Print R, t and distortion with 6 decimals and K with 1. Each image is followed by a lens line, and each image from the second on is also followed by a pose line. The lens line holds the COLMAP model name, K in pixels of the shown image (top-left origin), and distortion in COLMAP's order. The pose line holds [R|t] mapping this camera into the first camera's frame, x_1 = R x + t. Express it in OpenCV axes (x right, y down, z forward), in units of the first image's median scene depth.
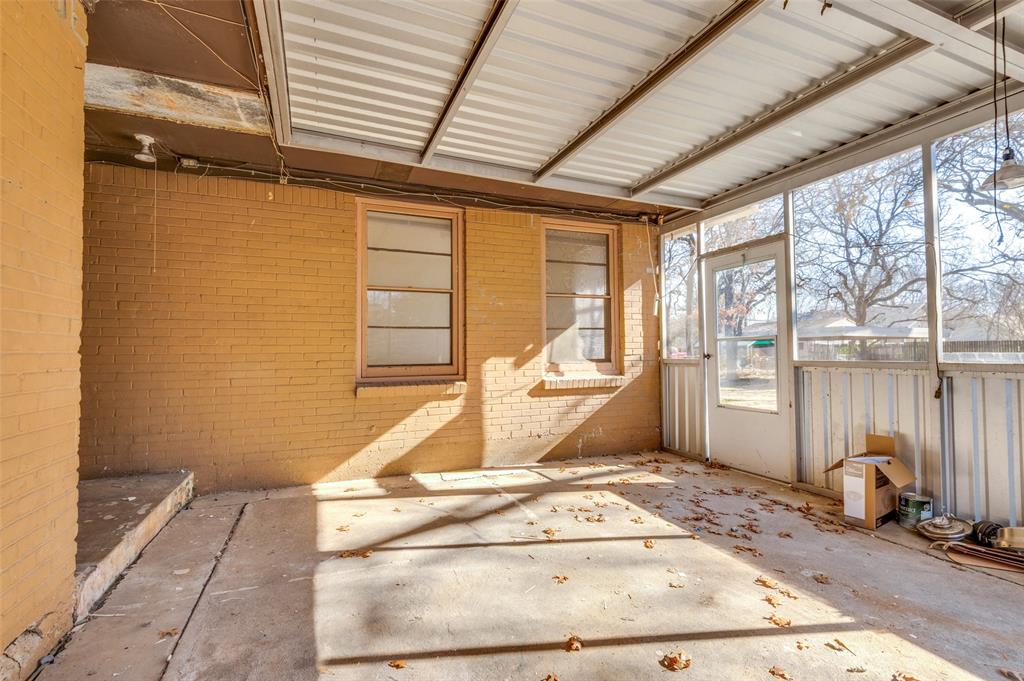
lens RADIAL K [[467.0, 0, 513.0], [0, 467.0, 338.3], [0, 0, 1]] dist [0.028249, -0.006326]
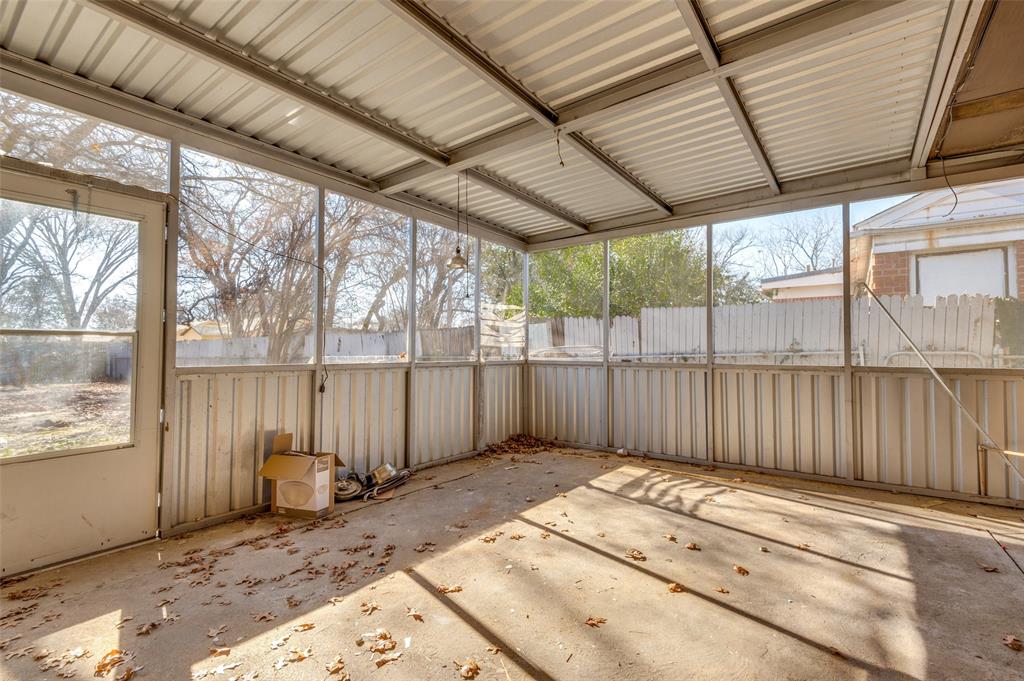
lens RADIAL K [[467.0, 0, 512.2], [0, 467.0, 343.3], [0, 0, 1]] dist [0.028249, -0.006326]
pose [[-0.506710, 0.022547, 0.861822, -0.425033], [-0.018234, 0.999154, -0.036861, 0.033442], [-0.861924, -0.034392, -0.505870, 1.177270]]
